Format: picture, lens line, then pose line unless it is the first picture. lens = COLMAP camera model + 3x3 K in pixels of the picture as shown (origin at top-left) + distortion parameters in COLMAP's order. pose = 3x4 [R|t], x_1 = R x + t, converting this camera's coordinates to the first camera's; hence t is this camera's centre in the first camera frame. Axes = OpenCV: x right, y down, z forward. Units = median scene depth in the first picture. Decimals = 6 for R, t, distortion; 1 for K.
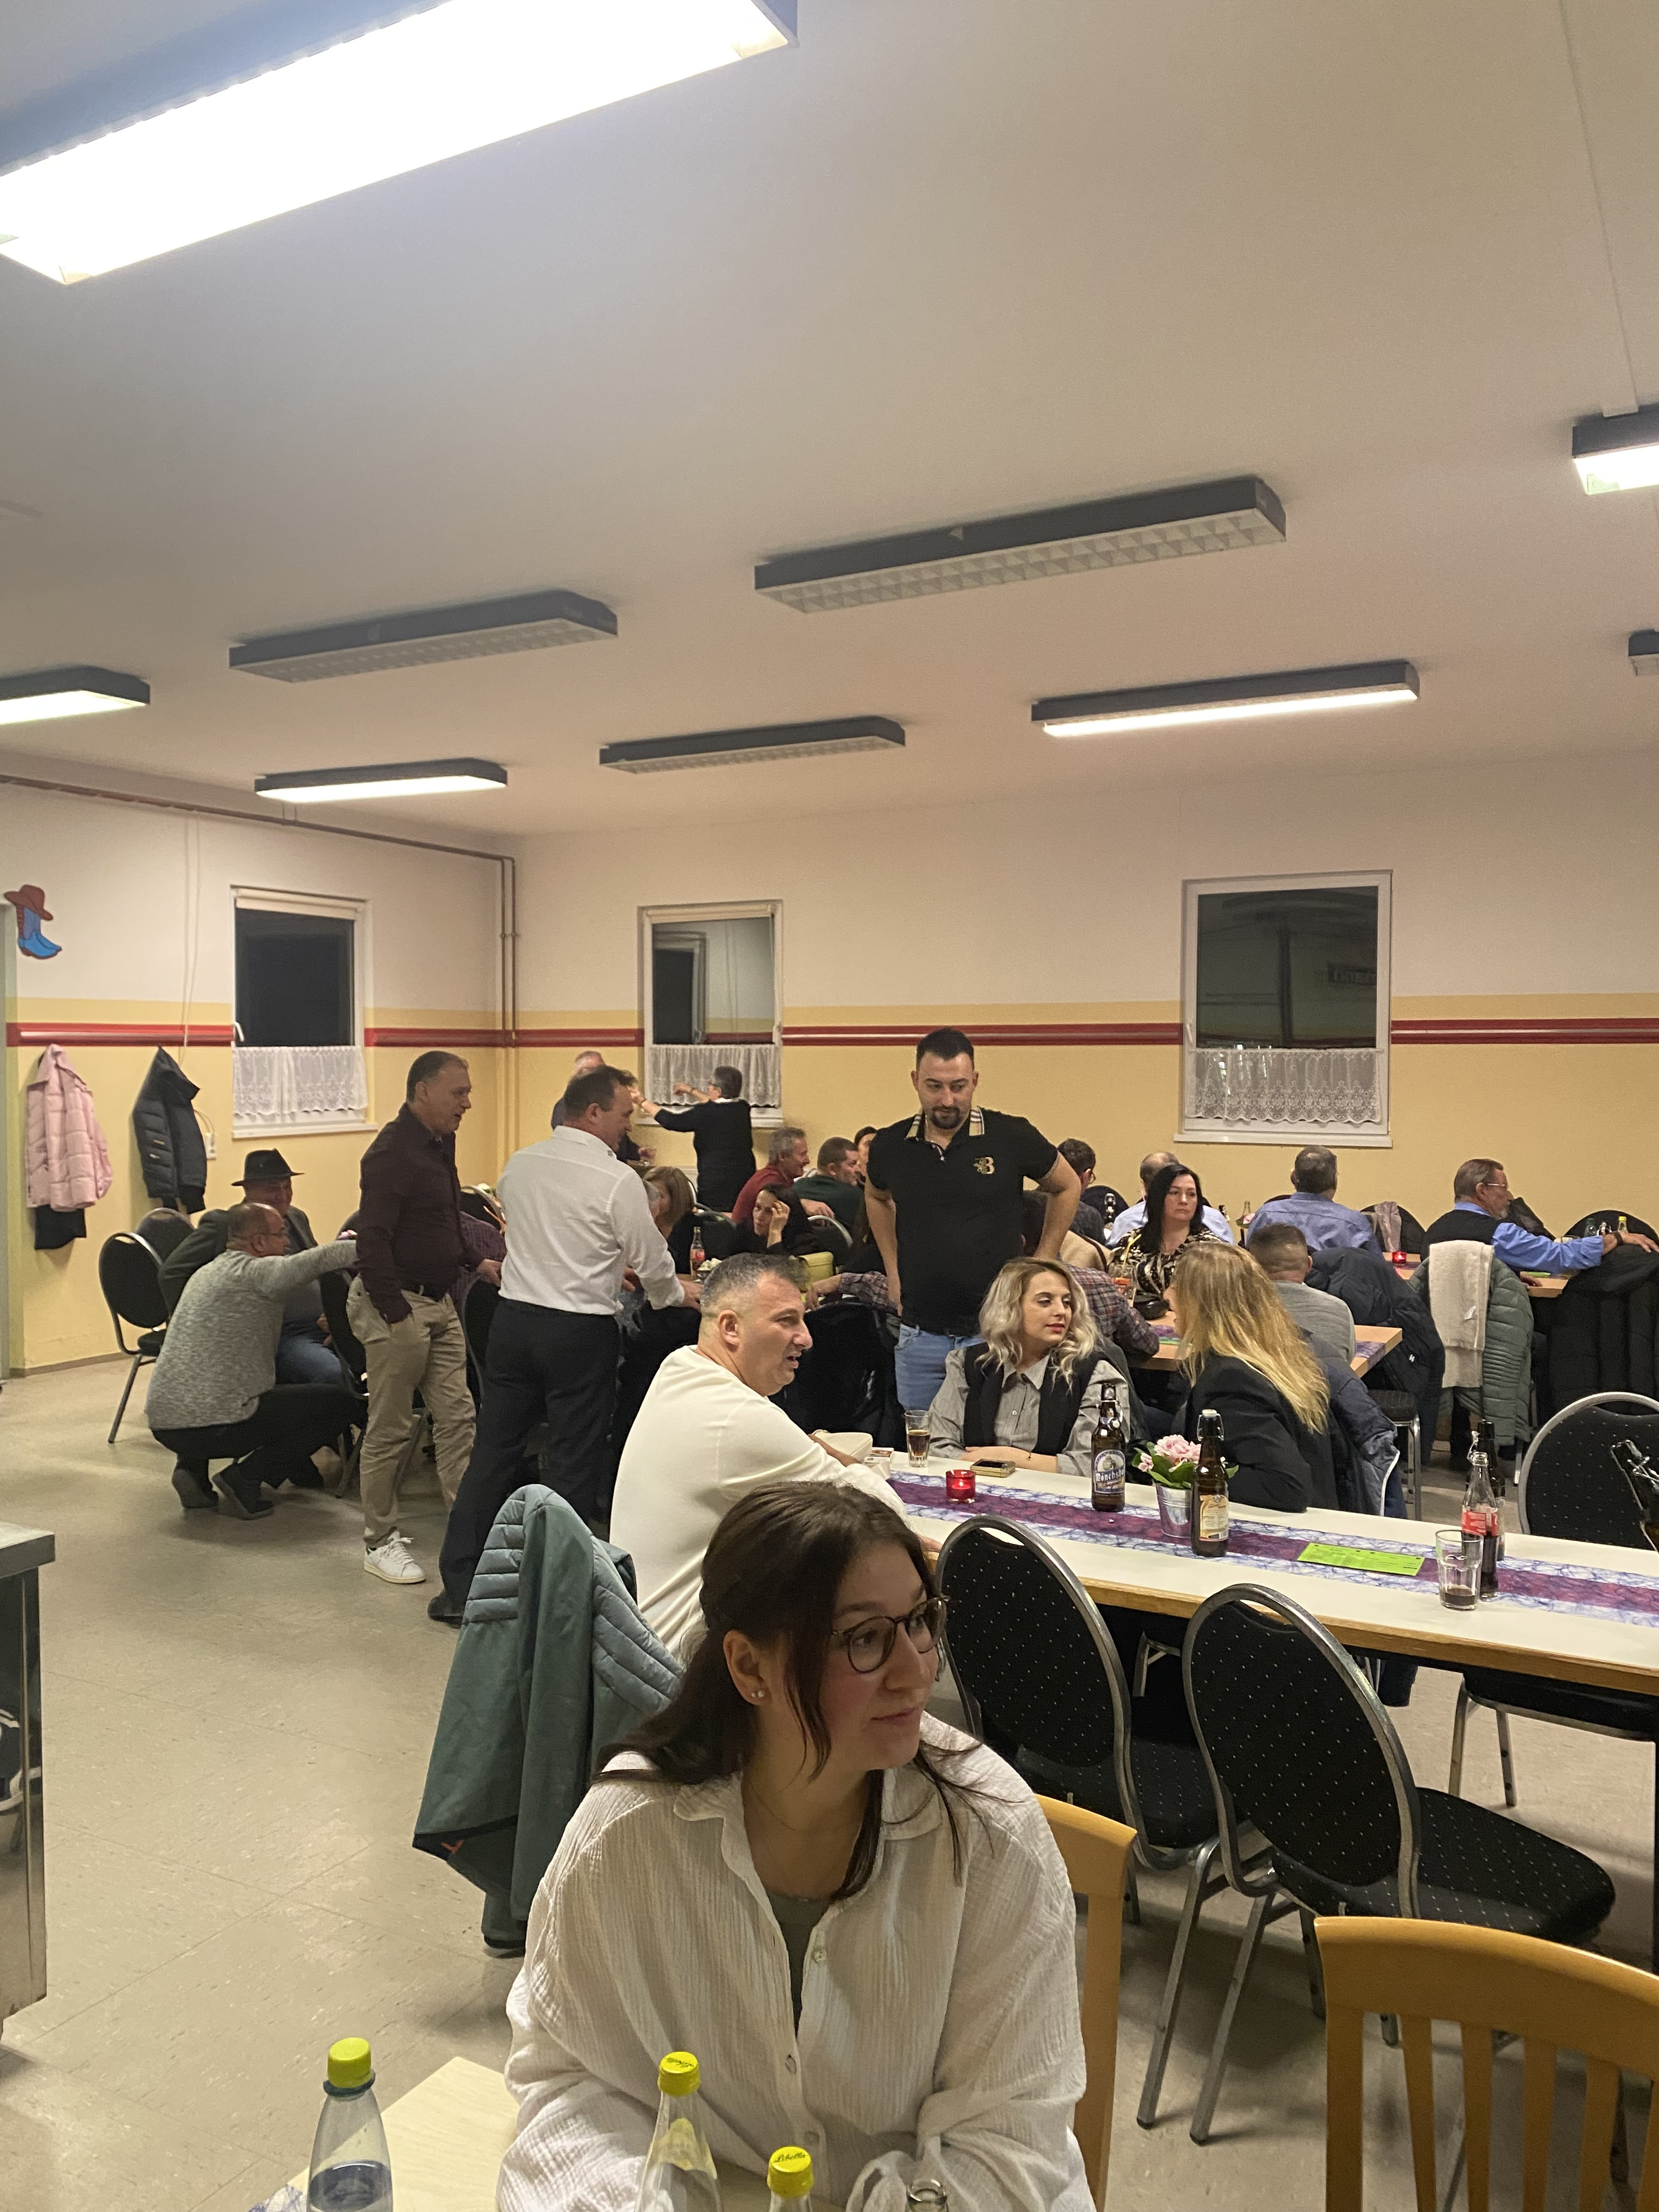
lens RADIAL K [[1649.9, 0, 828.2], [0, 1649.9, 1105.6], [0, 0, 1]] dist [0.006172, -0.045164]
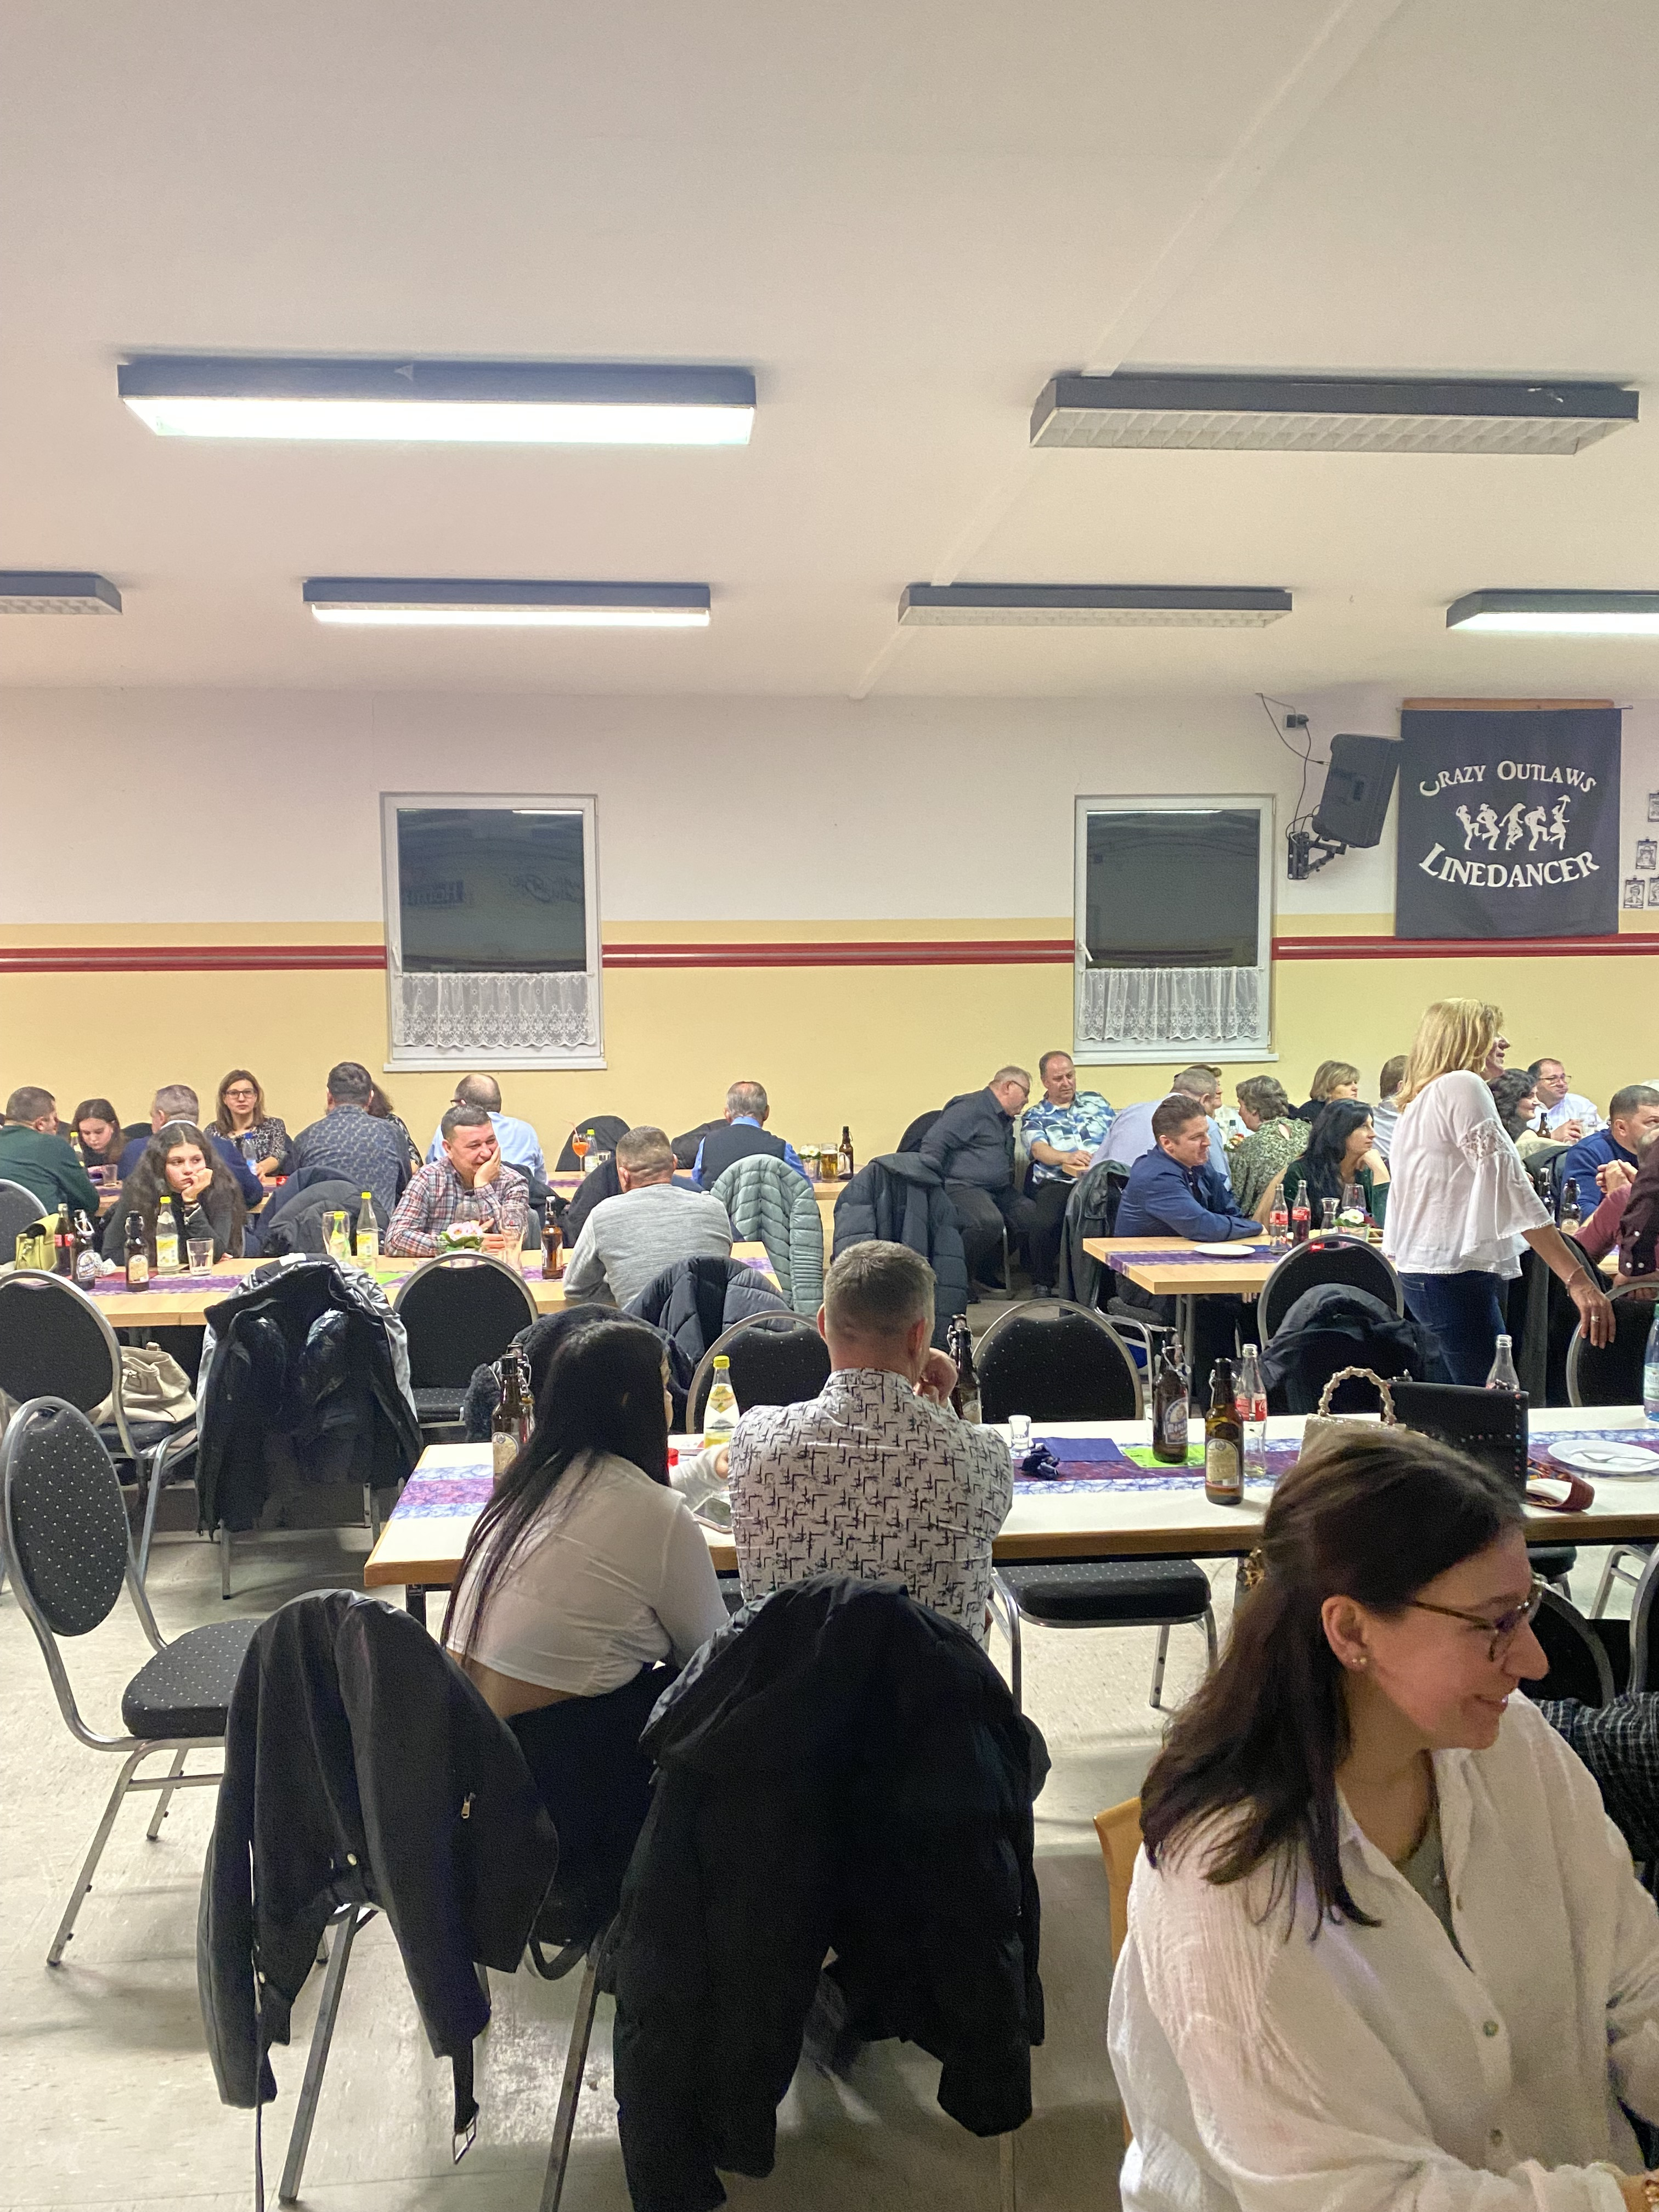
lens RADIAL K [[1695.3, 0, 831.5], [0, 1695.3, 1104.4], [0, 0, 1]] dist [0.027294, -0.000288]
pose [[0.837182, -0.047107, 0.544892, -0.110310], [0.024199, 0.998499, 0.049142, -0.001131], [-0.546388, -0.027955, 0.837065, 0.051034]]
